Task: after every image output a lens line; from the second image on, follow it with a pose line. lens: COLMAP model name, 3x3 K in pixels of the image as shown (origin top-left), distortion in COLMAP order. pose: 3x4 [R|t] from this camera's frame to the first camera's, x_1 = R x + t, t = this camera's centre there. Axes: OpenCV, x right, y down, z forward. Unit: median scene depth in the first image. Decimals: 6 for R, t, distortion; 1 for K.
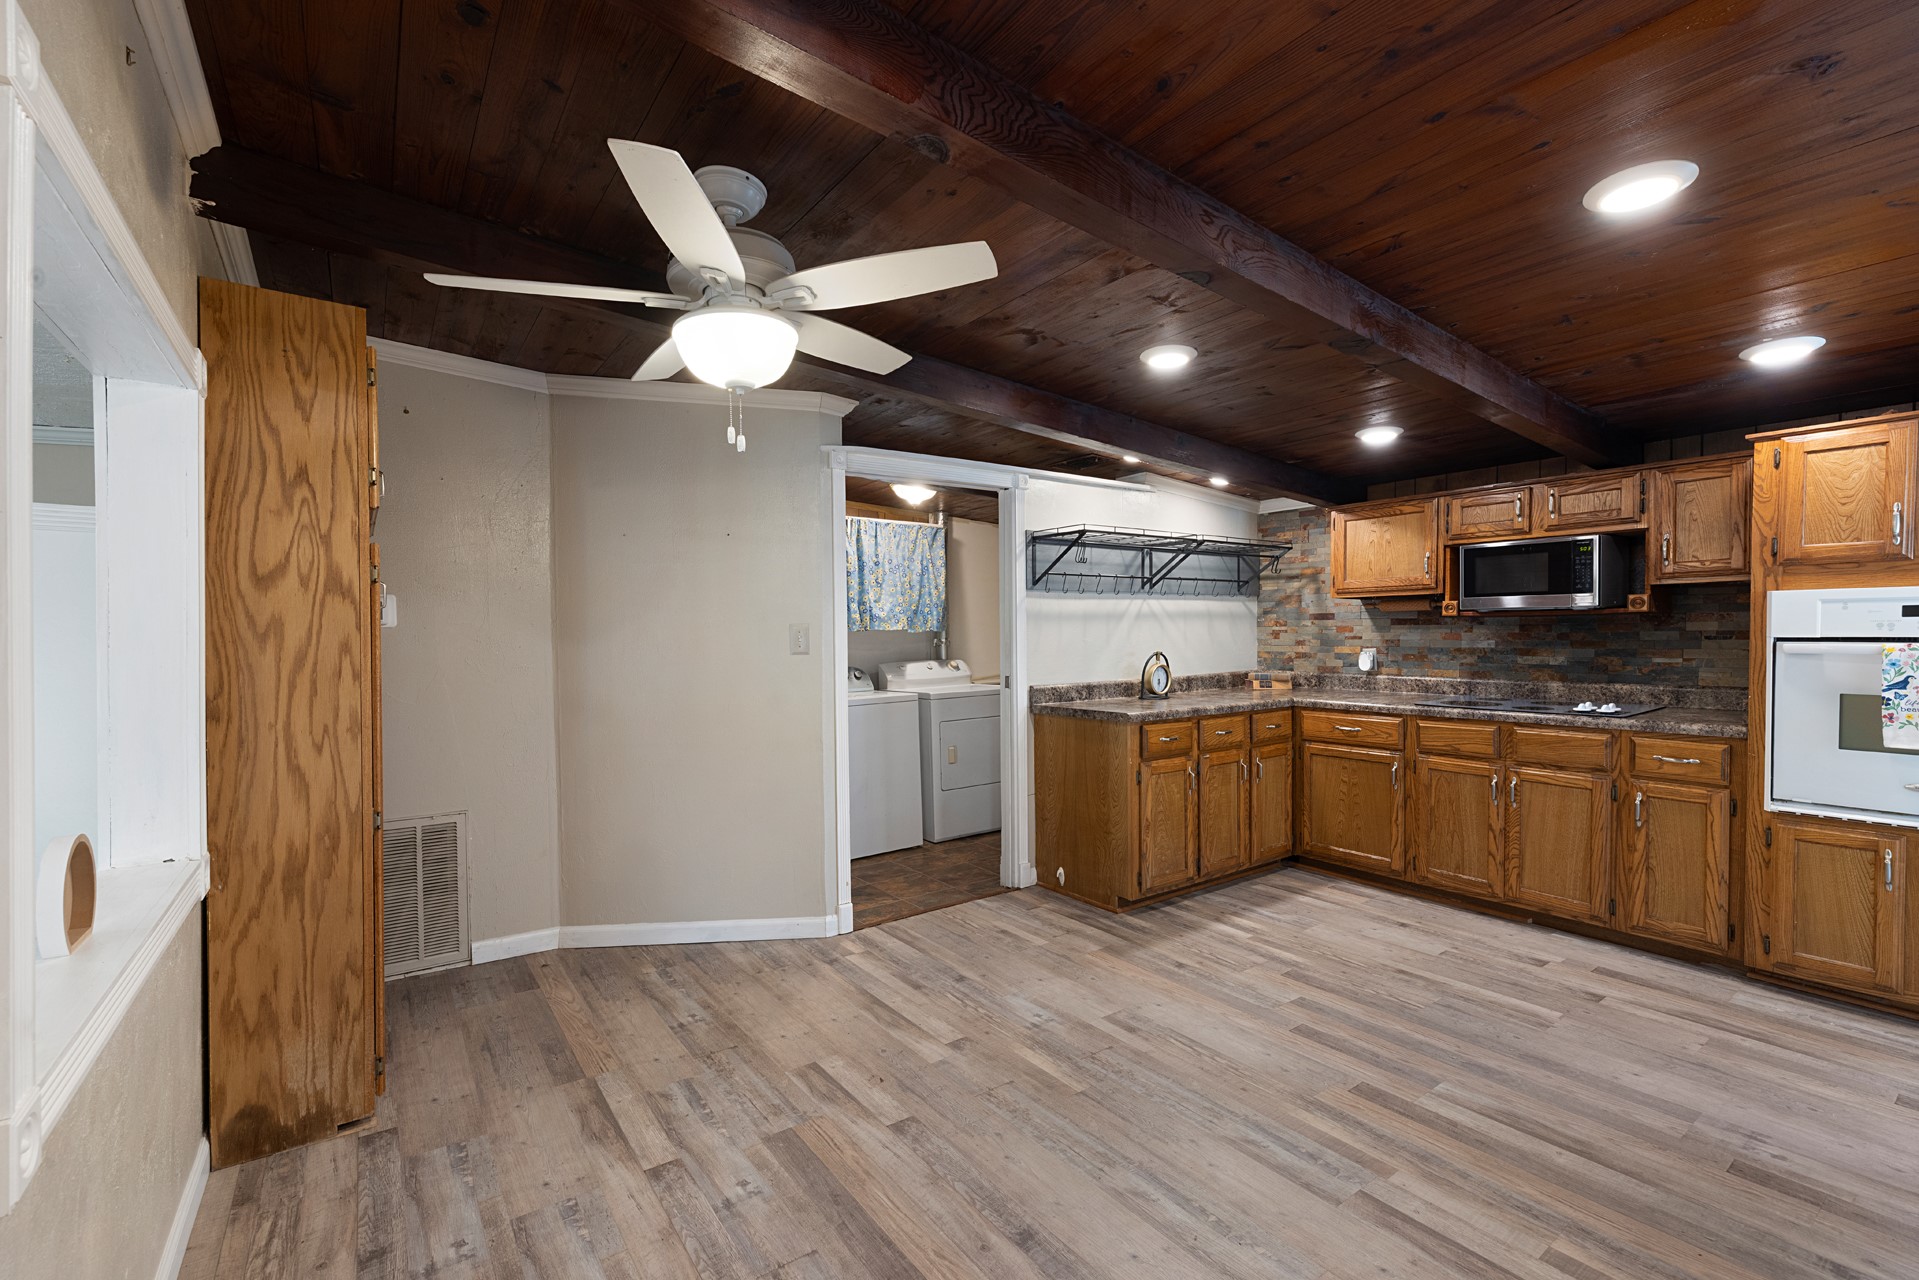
lens RADIAL K [[814.8, 0, 940.1], [0, 814.8, 657.9], [0, 0, 1]] dist [0.001706, 0.001337]
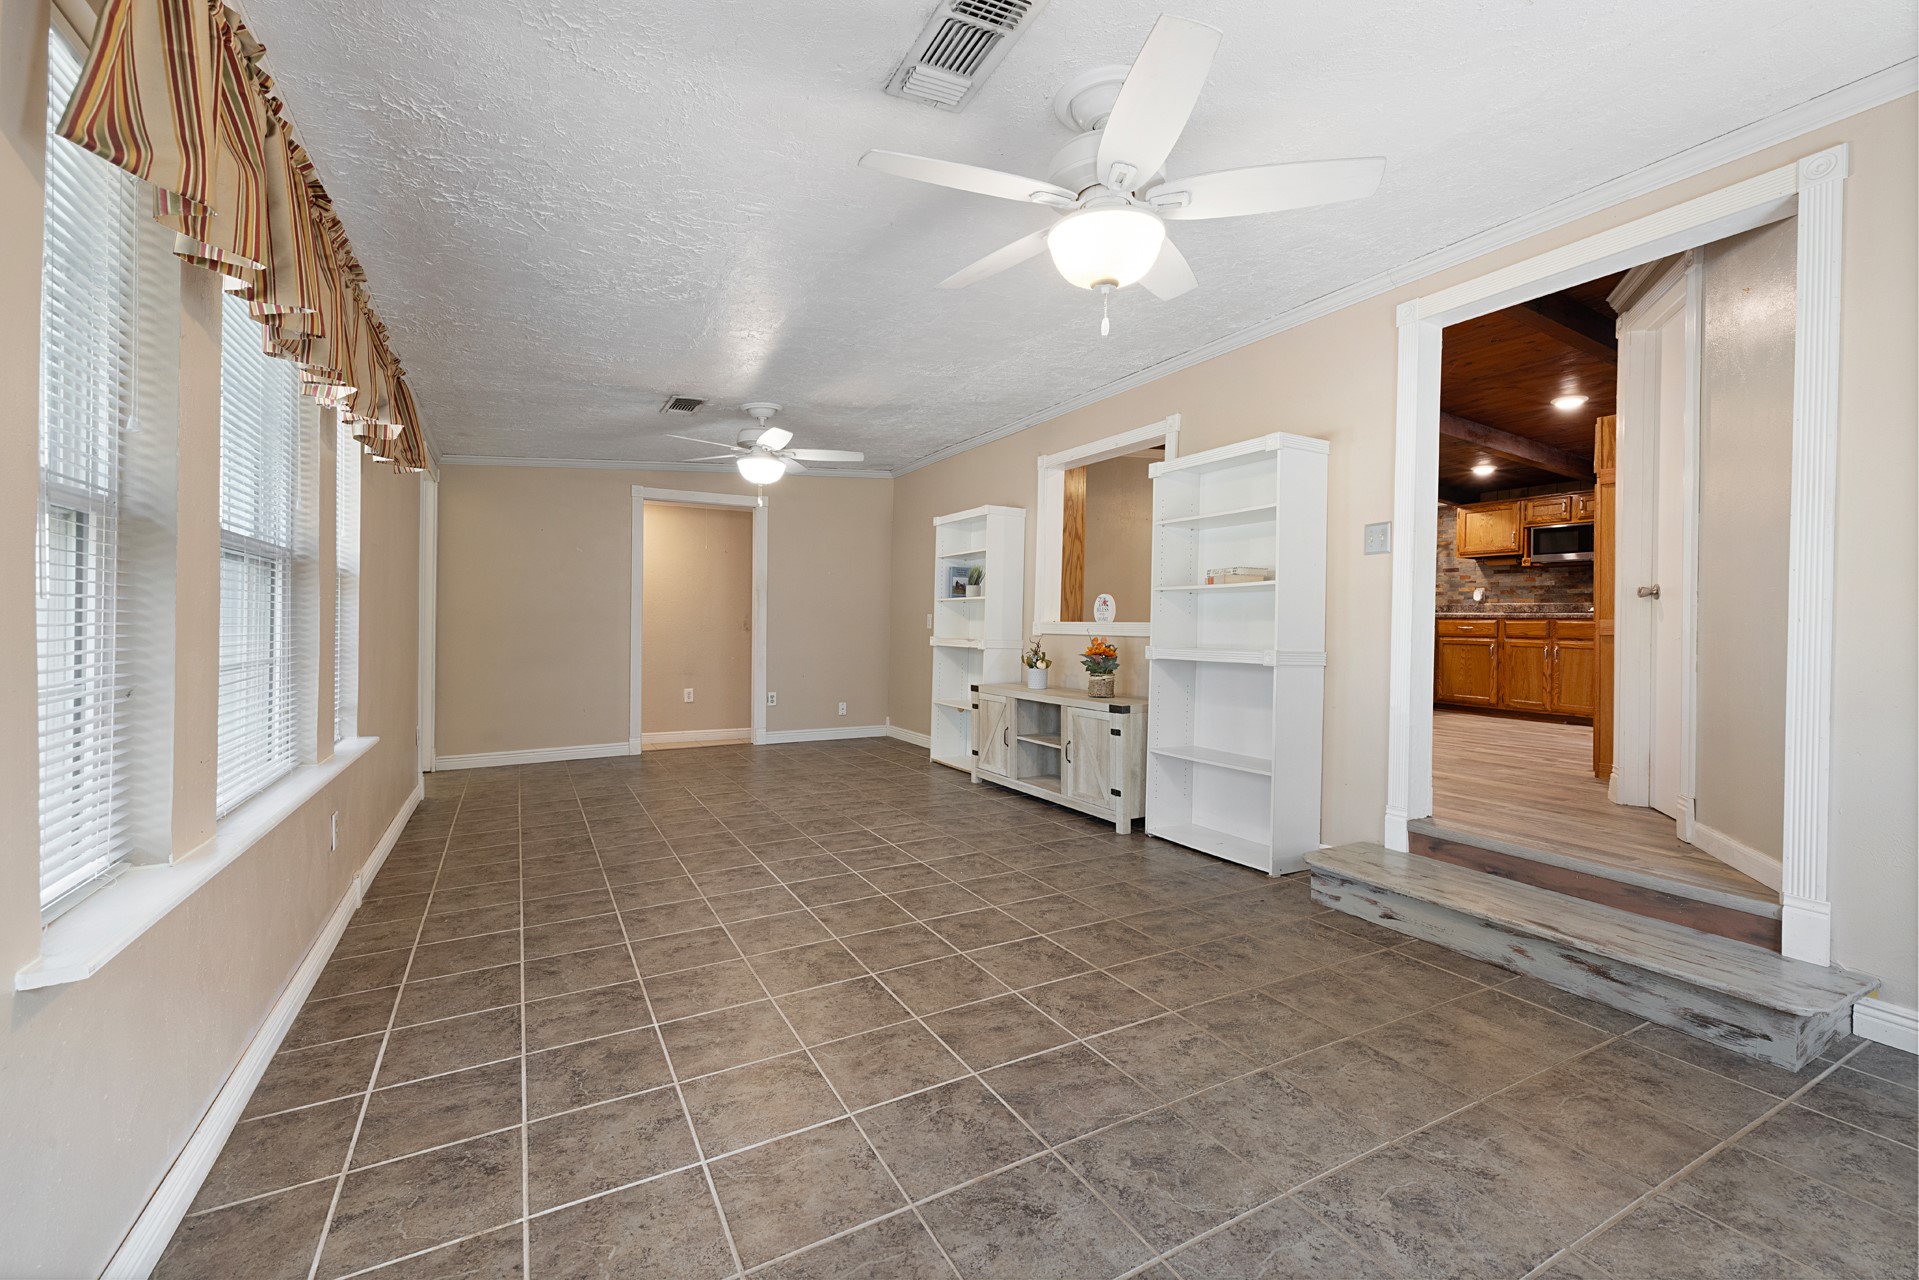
lens RADIAL K [[814.8, 0, 941.7], [0, 814.8, 625.9], [0, 0, 1]] dist [0.001706, 0.001337]
pose [[0.992554, 0.021866, -0.119831, -0.476764], [-0.024508, 0.999487, -0.020620, 0.161699], [0.119318, 0.023404, 0.992580, -1.021264]]
